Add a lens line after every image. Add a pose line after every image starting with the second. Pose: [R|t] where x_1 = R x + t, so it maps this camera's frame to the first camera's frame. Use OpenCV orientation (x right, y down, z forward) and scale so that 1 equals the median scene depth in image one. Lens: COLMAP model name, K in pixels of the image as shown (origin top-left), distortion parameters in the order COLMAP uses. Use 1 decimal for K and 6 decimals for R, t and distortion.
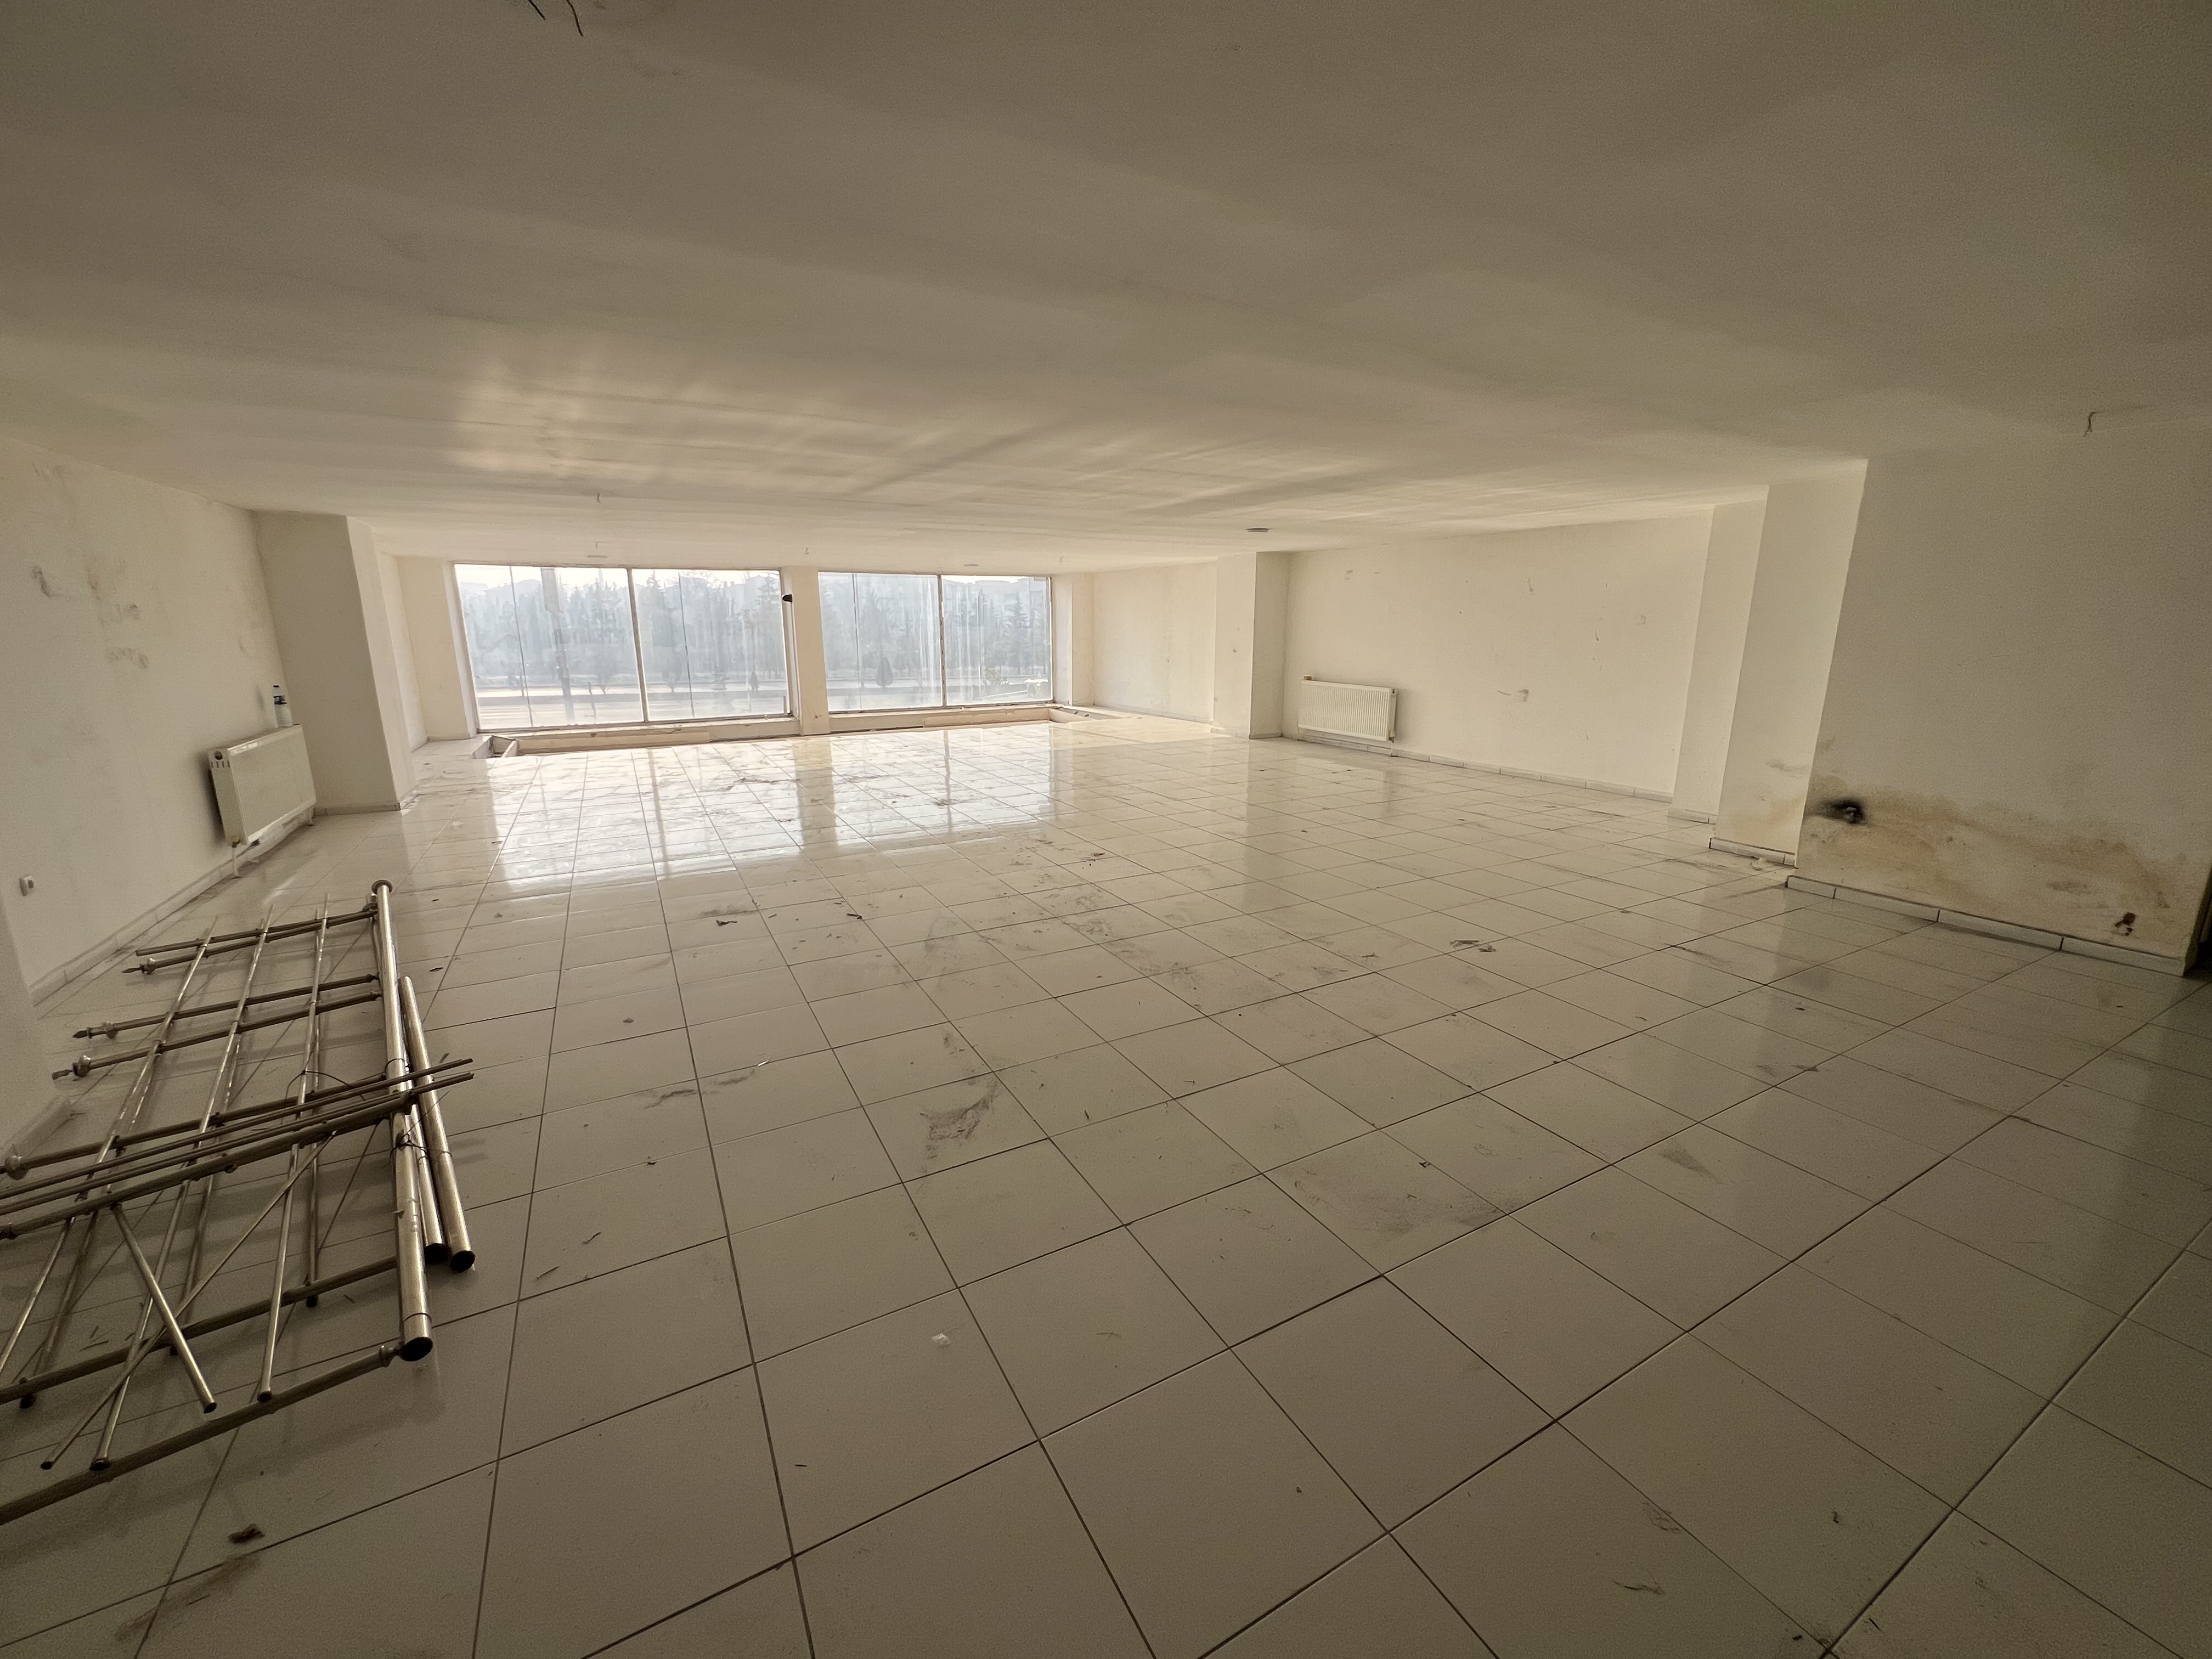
lens RADIAL K [[883.4, 0, 1109.1], [0, 883.4, 826.0], [0, 0, 1]] dist [-0.004614, 0.000360]
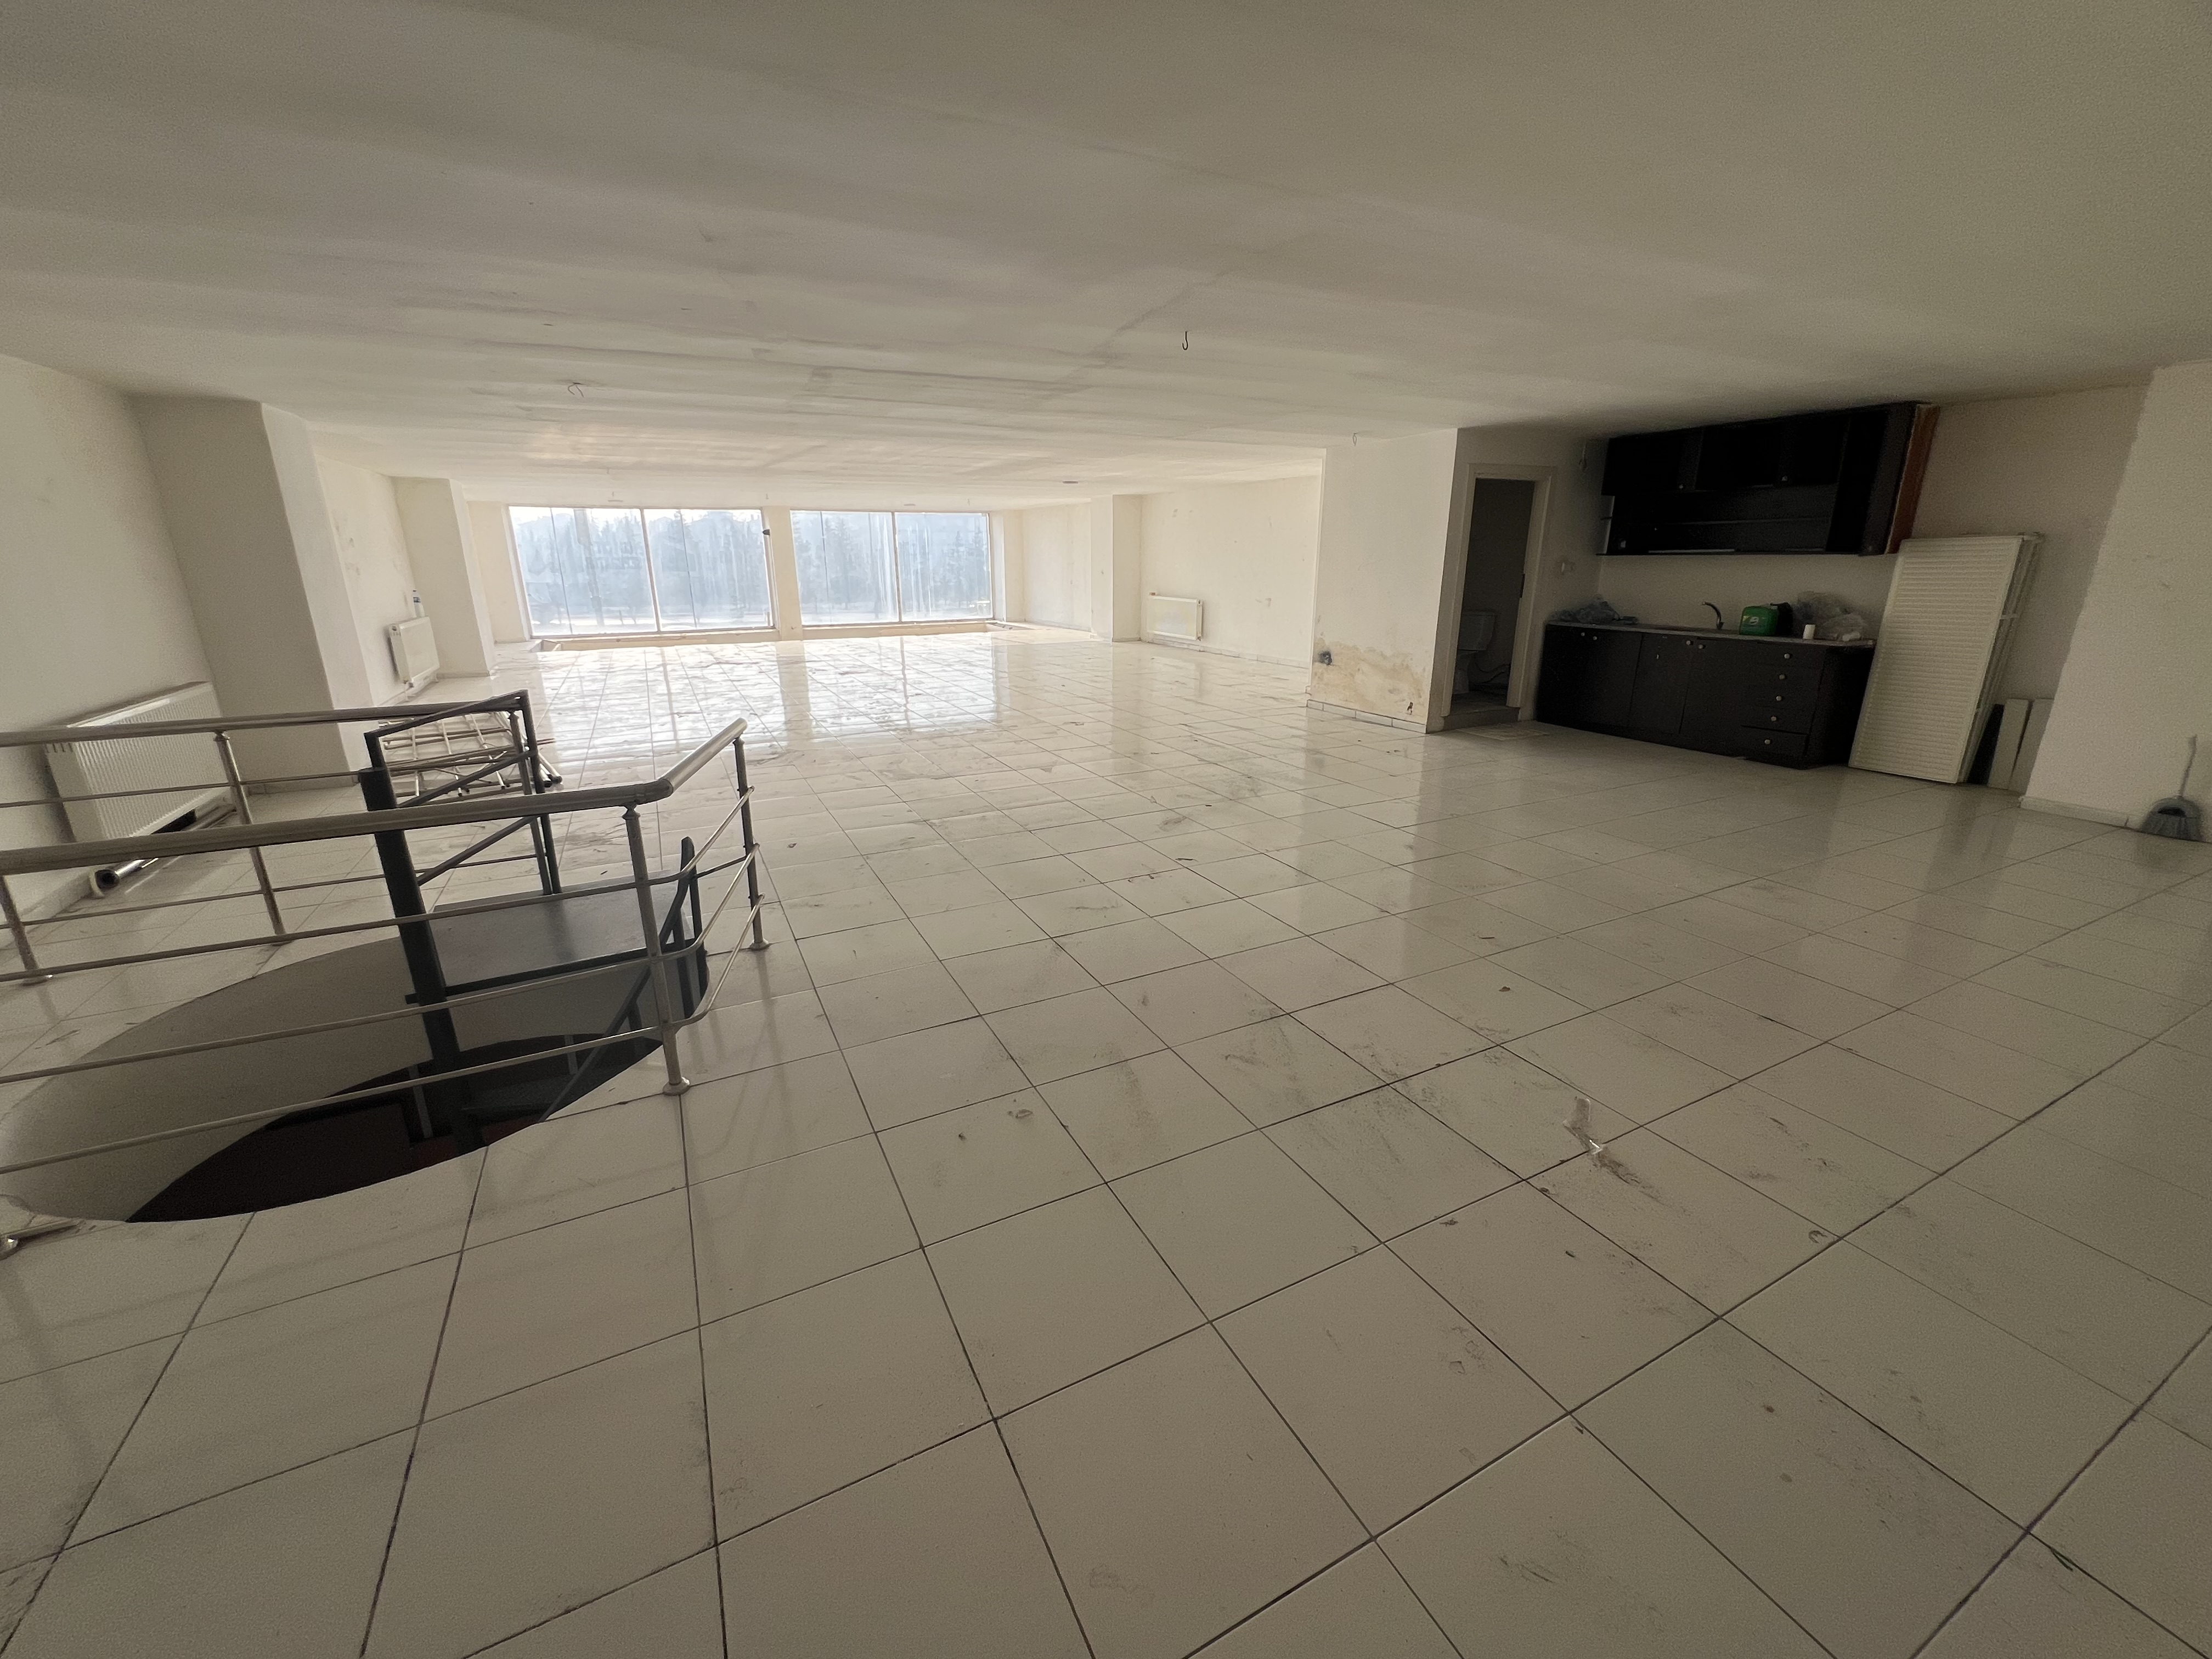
lens RADIAL K [[883.4, 0, 1107.5], [0, 883.4, 826.9], [0, 0, 1]] dist [-0.004614, 0.000360]
pose [[0.999326, 0.008647, -0.035662, 0.200801], [-0.006070, 0.997404, 0.071751, 0.080151], [0.036190, -0.071486, 0.996785, -0.314806]]
